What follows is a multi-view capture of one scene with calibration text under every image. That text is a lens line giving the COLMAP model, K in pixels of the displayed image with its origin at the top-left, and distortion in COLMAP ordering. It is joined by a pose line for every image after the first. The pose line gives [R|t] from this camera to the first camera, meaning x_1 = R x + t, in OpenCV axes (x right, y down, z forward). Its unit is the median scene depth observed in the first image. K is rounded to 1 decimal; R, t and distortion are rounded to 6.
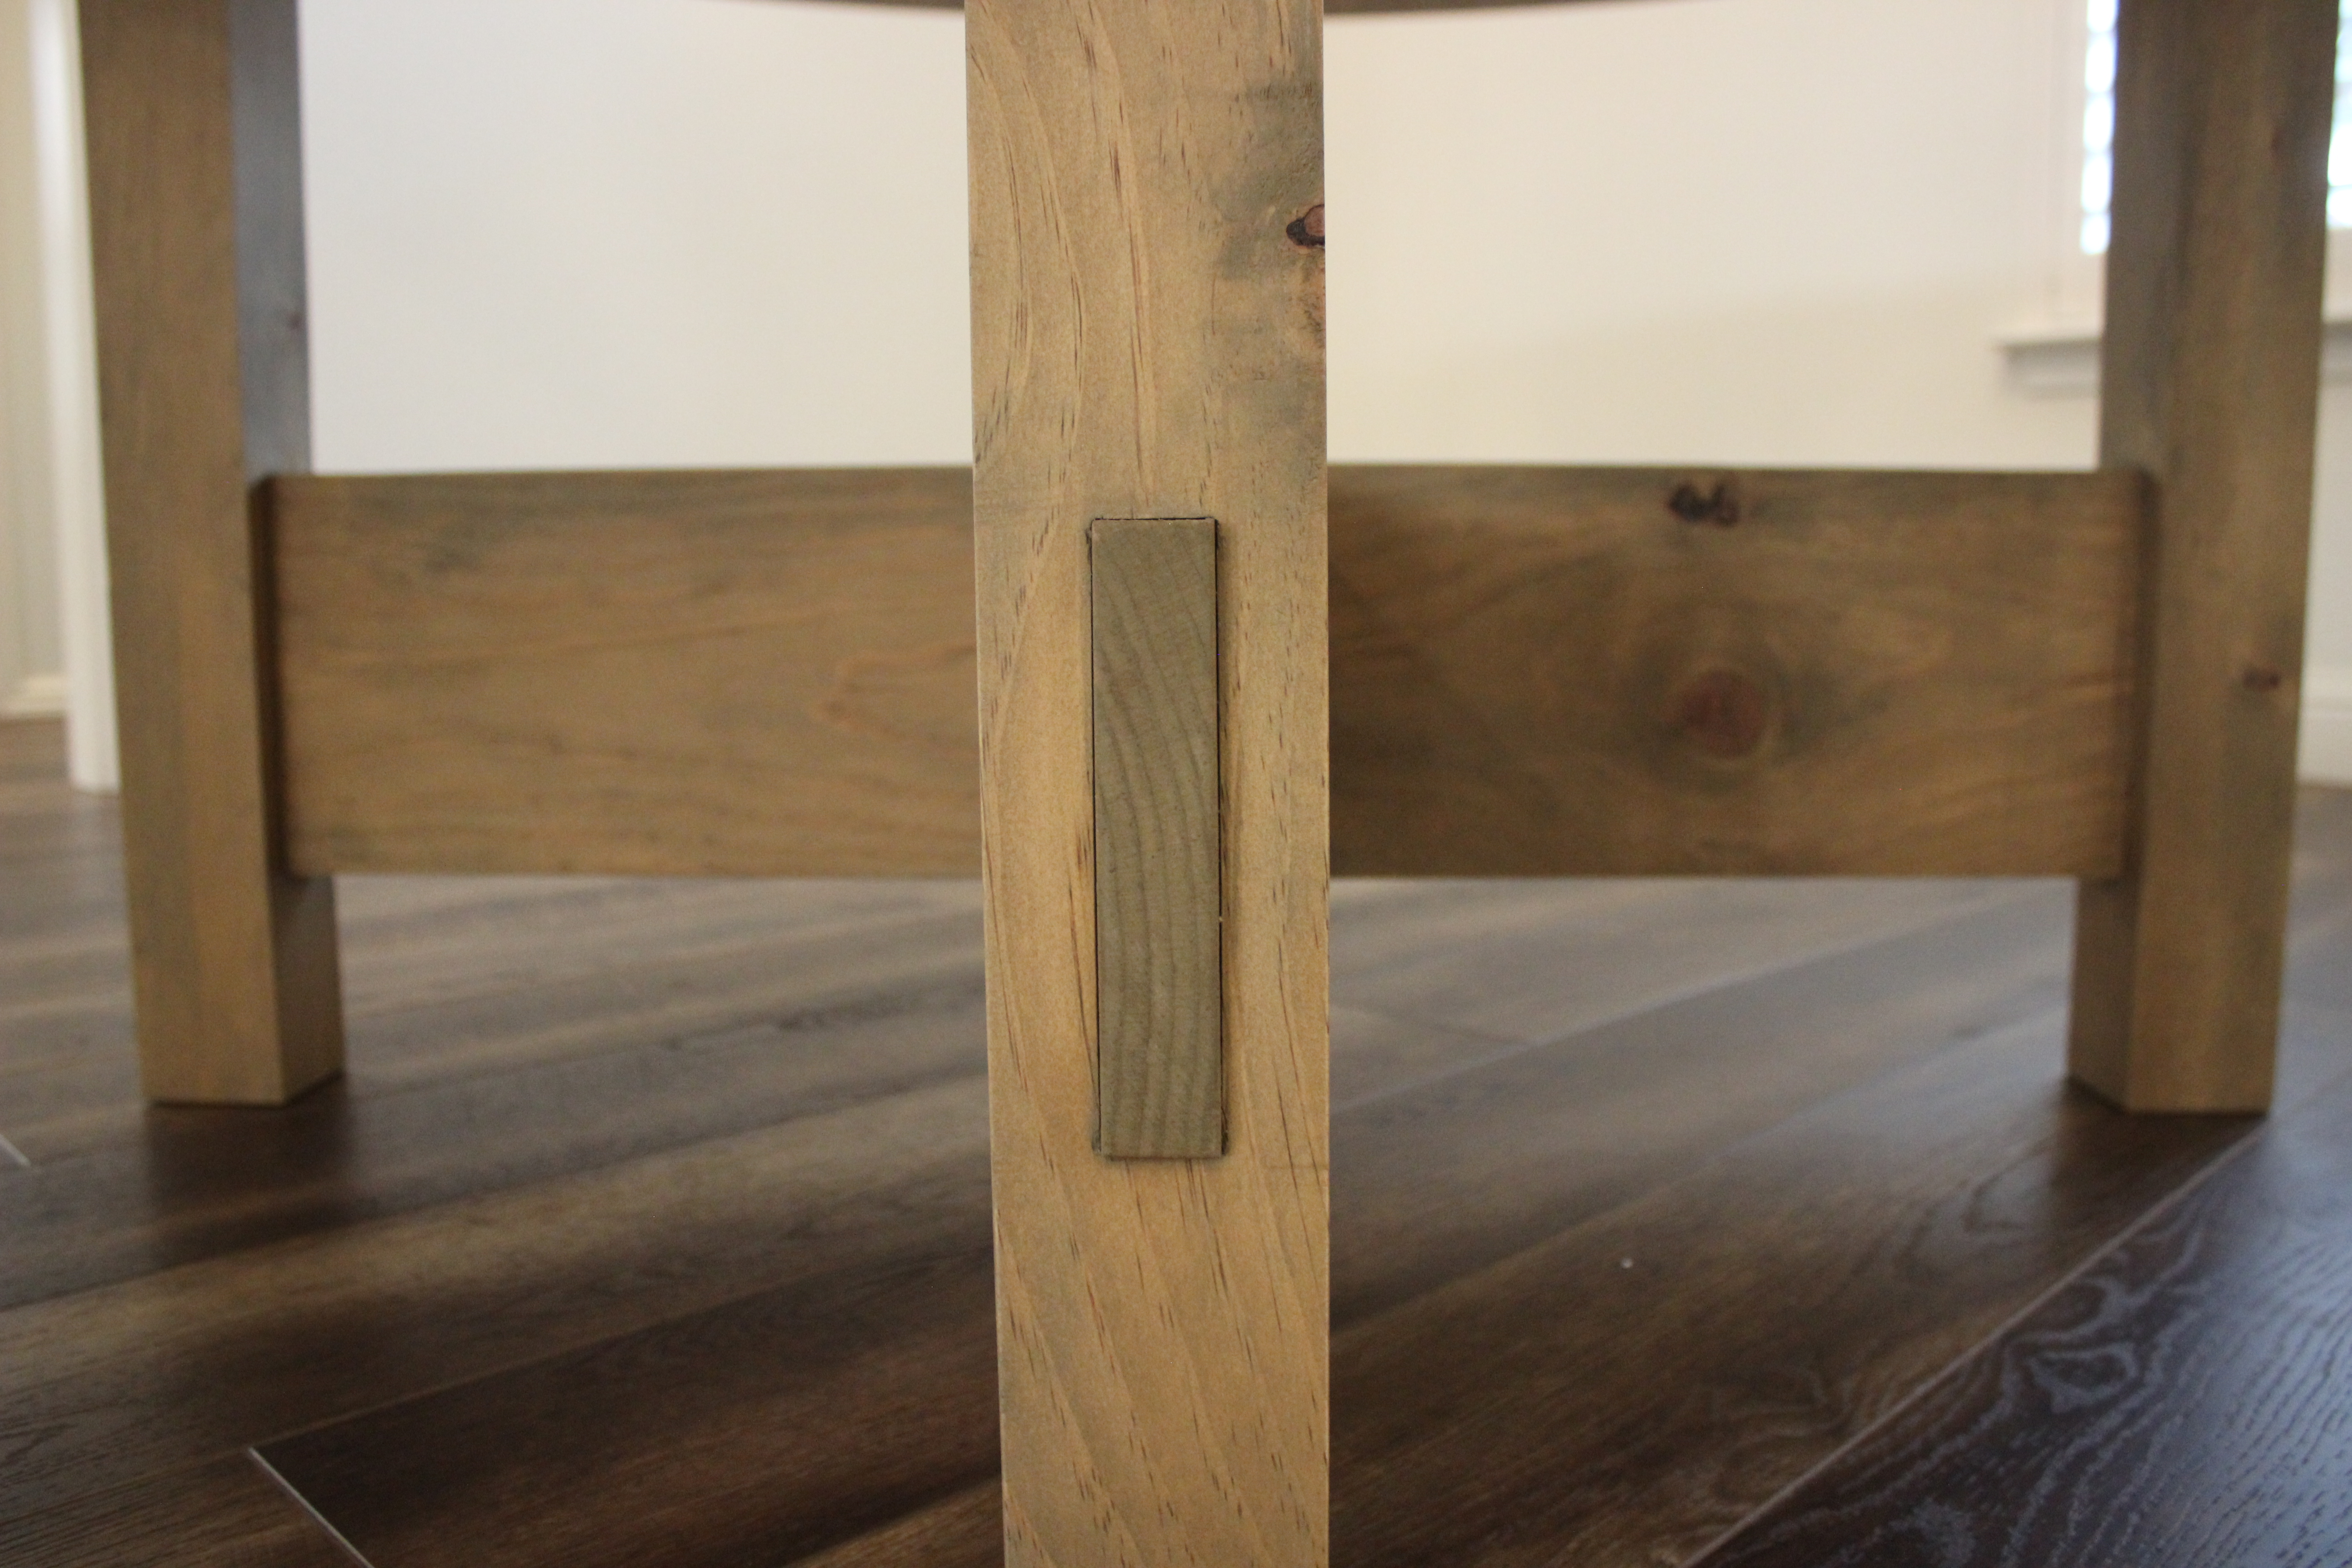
lens RADIAL K [[1955.5, 0, 1185.4], [0, 1955.5, 785.5], [0, 0, 1]] dist [-0.134706, 0.063803]
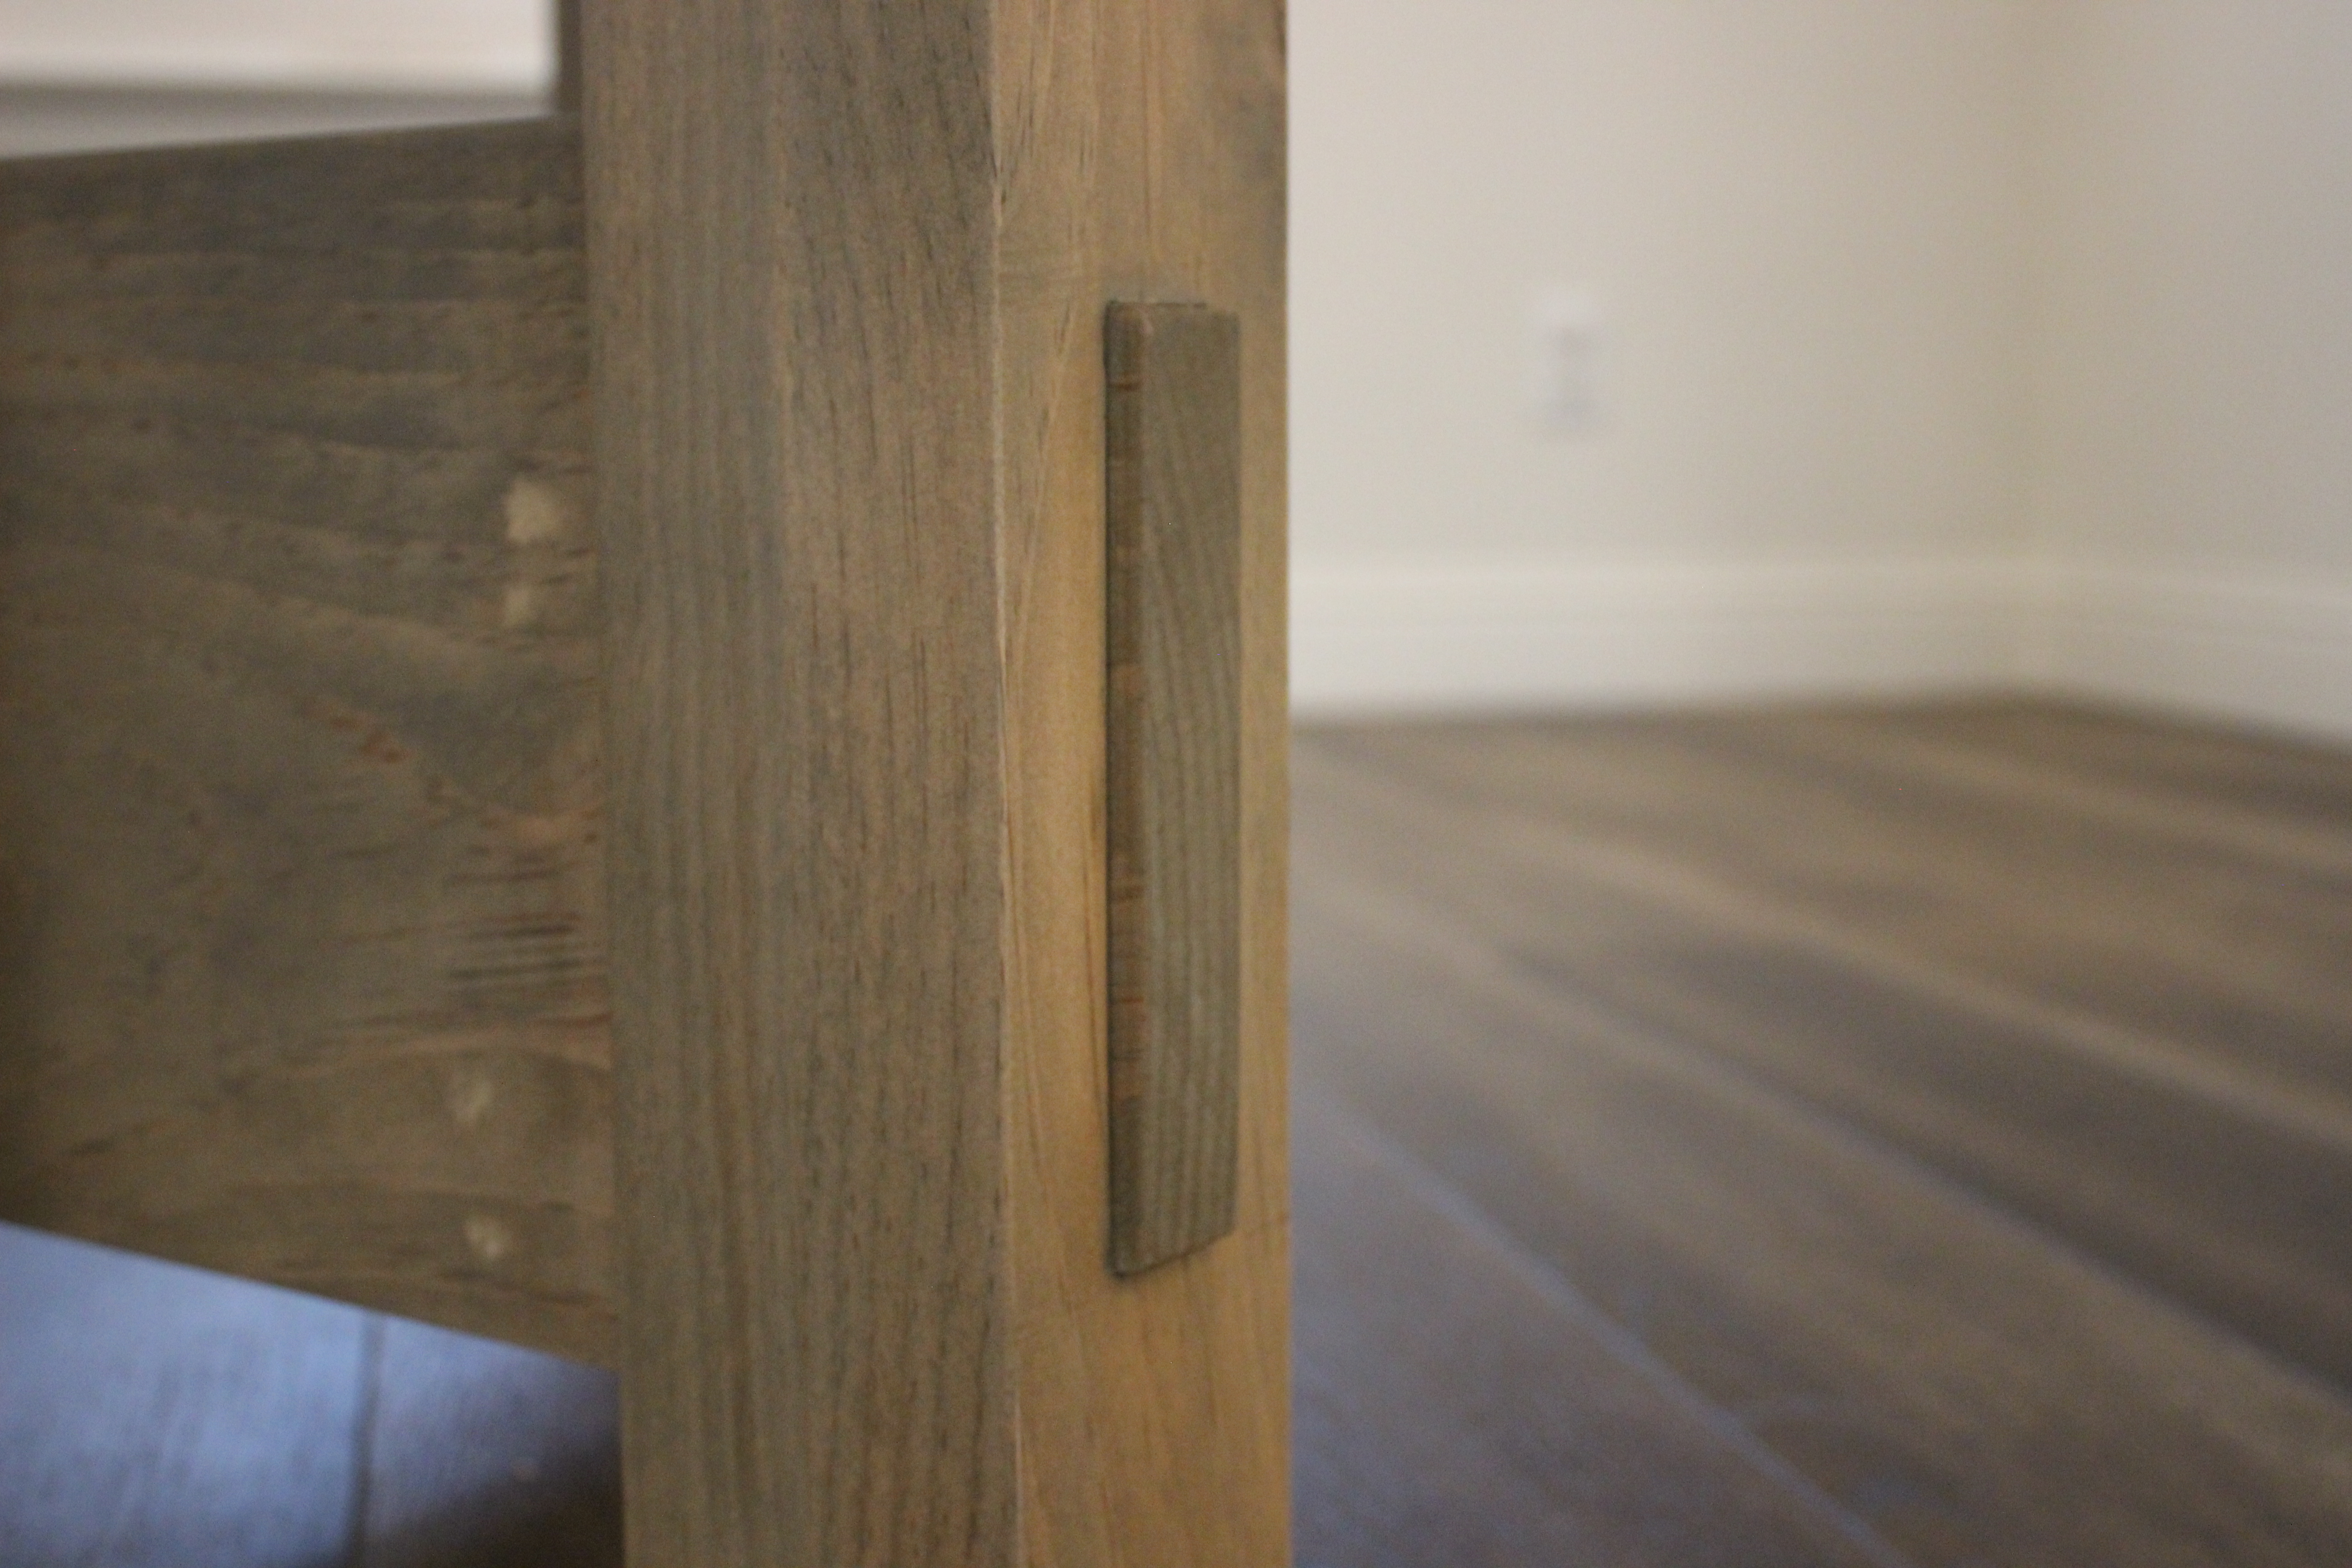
lens RADIAL K [[3058.9, 0, 1173.9], [0, 3058.9, 791.1], [0, 0, 1]] dist [-0.037530, 0.000000]
pose [[0.524568, -0.100348, 0.845434, -0.909344], [0.104218, 0.993130, 0.053214, -0.025107], [-0.844965, 0.060195, 0.531423, 0.436873]]
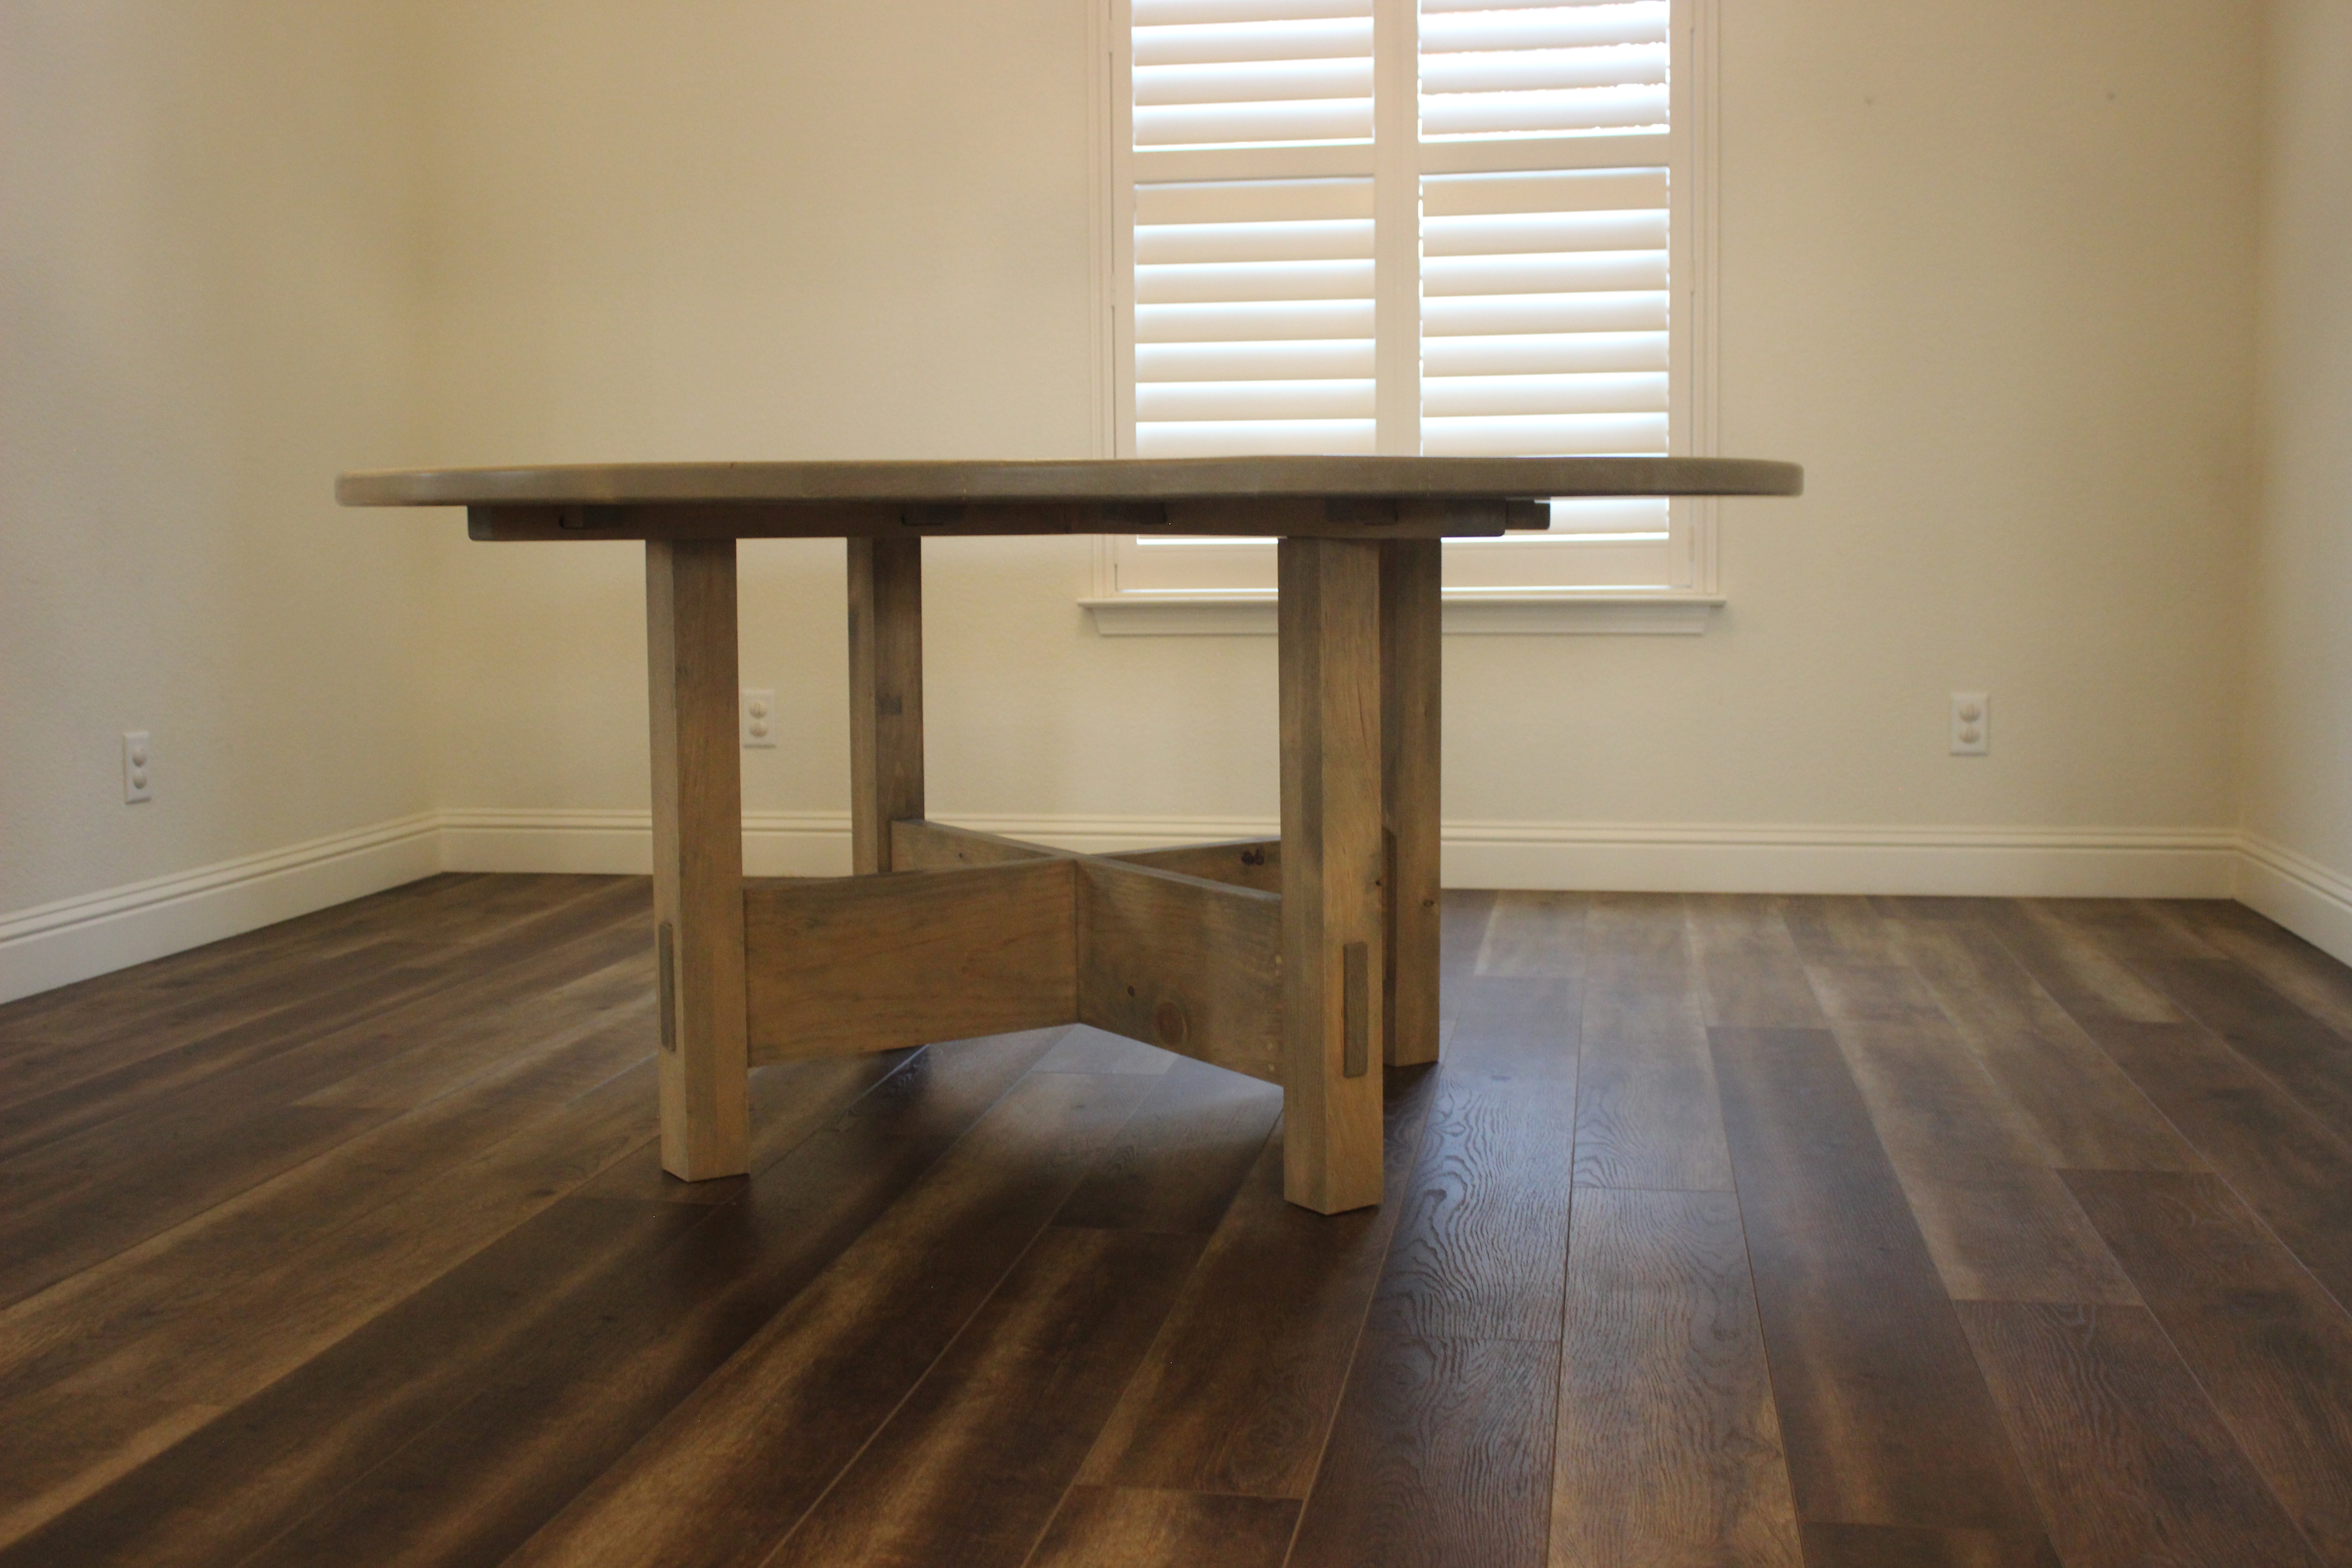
lens RADIAL K [[2600.7, 0, 1174.0], [0, 2600.7, 788.2], [0, 0, 1]] dist [-0.025797, 0.000000]
pose [[0.812983, -0.068060, 0.578297, -4.050449], [0.077370, 0.996966, 0.008565, -0.602766], [-0.577125, 0.037780, 0.815782, -3.991582]]
